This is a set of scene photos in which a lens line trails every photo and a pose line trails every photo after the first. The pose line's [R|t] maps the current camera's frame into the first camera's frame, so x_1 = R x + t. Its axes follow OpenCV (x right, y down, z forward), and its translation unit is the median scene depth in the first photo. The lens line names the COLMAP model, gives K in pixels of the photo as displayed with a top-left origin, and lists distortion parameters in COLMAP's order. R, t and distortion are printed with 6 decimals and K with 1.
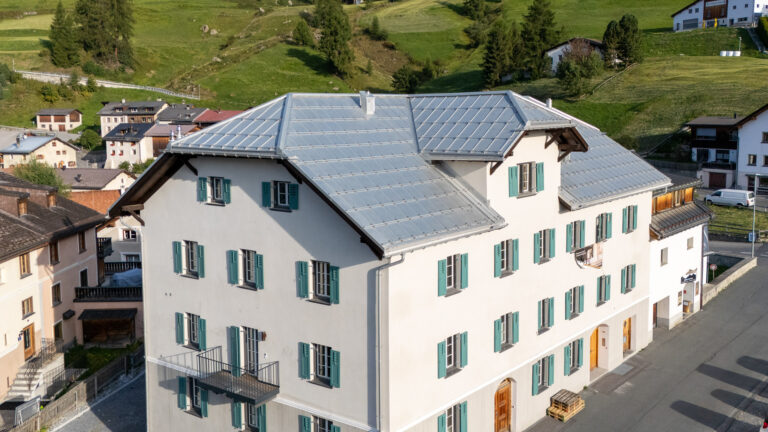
lens RADIAL K [[653.3, 0, 384.0], [0, 653.3, 216.0], [0, 0, 1]] dist [0.034344, -0.018181]
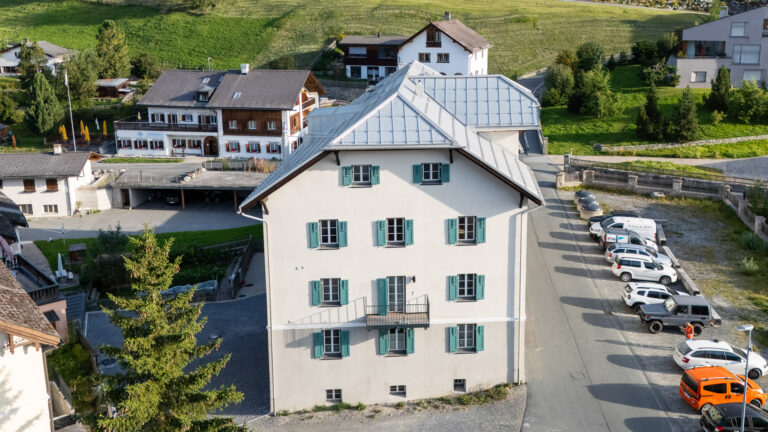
lens RADIAL K [[725.5, 0, 397.9], [0, 725.5, 216.3], [0, 0, 1]] dist [0.029344, -0.020144]
pose [[0.796563, -0.171984, 0.579577, -0.590591], [0.100755, 0.983041, 0.153231, -0.097200], [-0.596101, -0.063663, 0.800382, -0.087601]]
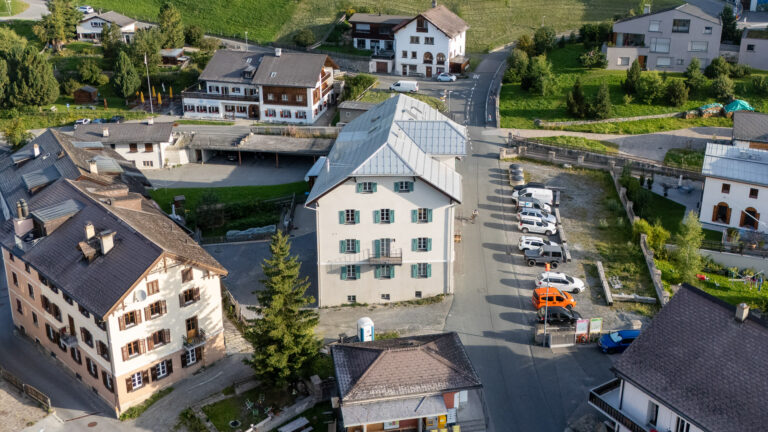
lens RADIAL K [[653.3, 0, 384.0], [0, 653.3, 216.0], [0, 0, 1]] dist [0.034344, -0.018181]
pose [[0.809739, -0.232364, 0.538822, -0.882865], [0.091803, 0.957112, 0.274788, -0.342837], [-0.579564, -0.173041, 0.796343, -0.553831]]
